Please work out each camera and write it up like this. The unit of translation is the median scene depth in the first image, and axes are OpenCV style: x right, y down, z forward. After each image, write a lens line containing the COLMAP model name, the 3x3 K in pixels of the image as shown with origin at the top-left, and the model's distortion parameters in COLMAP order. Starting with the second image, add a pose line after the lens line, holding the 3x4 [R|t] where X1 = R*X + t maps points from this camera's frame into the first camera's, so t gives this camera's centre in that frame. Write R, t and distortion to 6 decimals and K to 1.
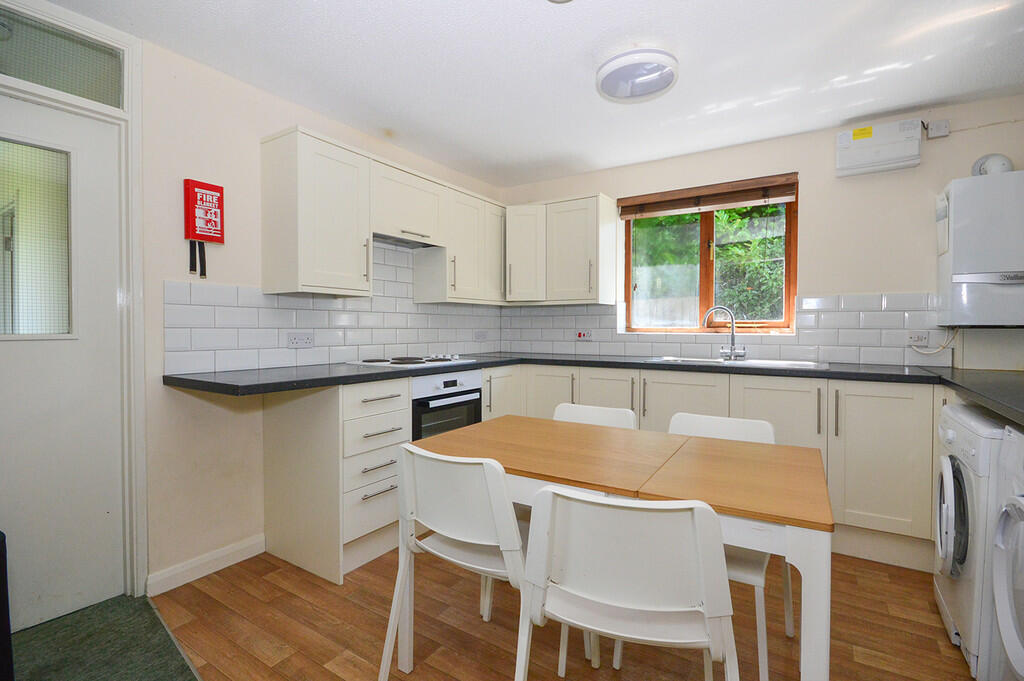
lens RADIAL K [[480.9, 0, 513.4], [0, 480.9, 333.9], [0, 0, 1]] dist [-0.000602, -0.000003]
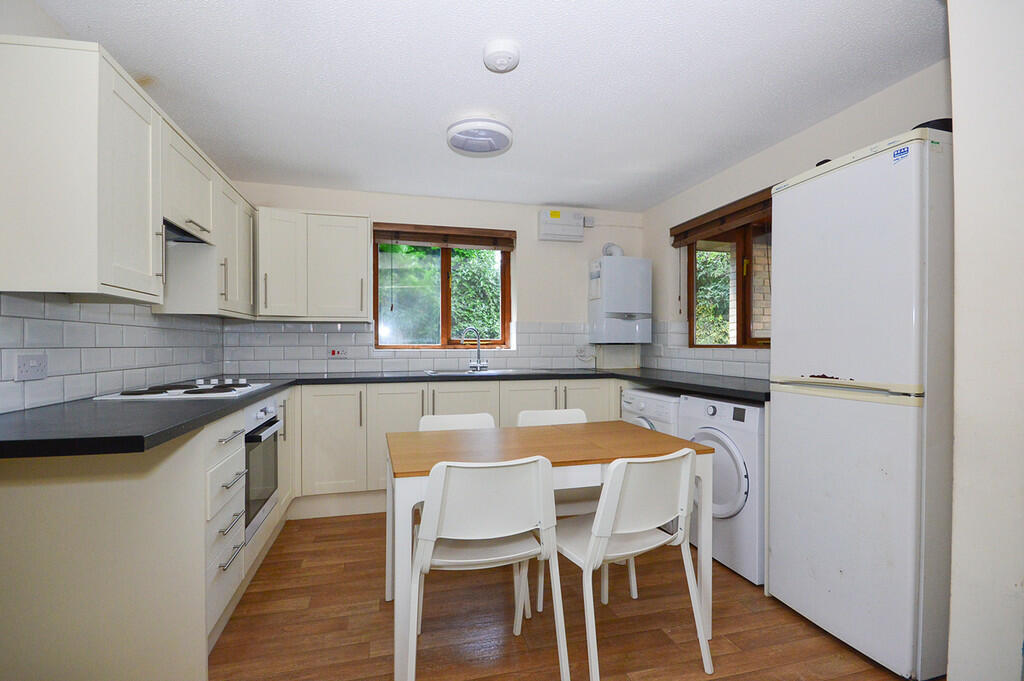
lens RADIAL K [[463.7, 0, 509.9], [0, 463.7, 349.7], [0, 0, 1]] dist [0.000014, 0.000136]
pose [[0.675451, -0.012046, 0.737306, -0.396304], [0.011442, 0.999917, 0.005855, -0.006439], [-0.737316, 0.004482, 0.675533, 0.117201]]
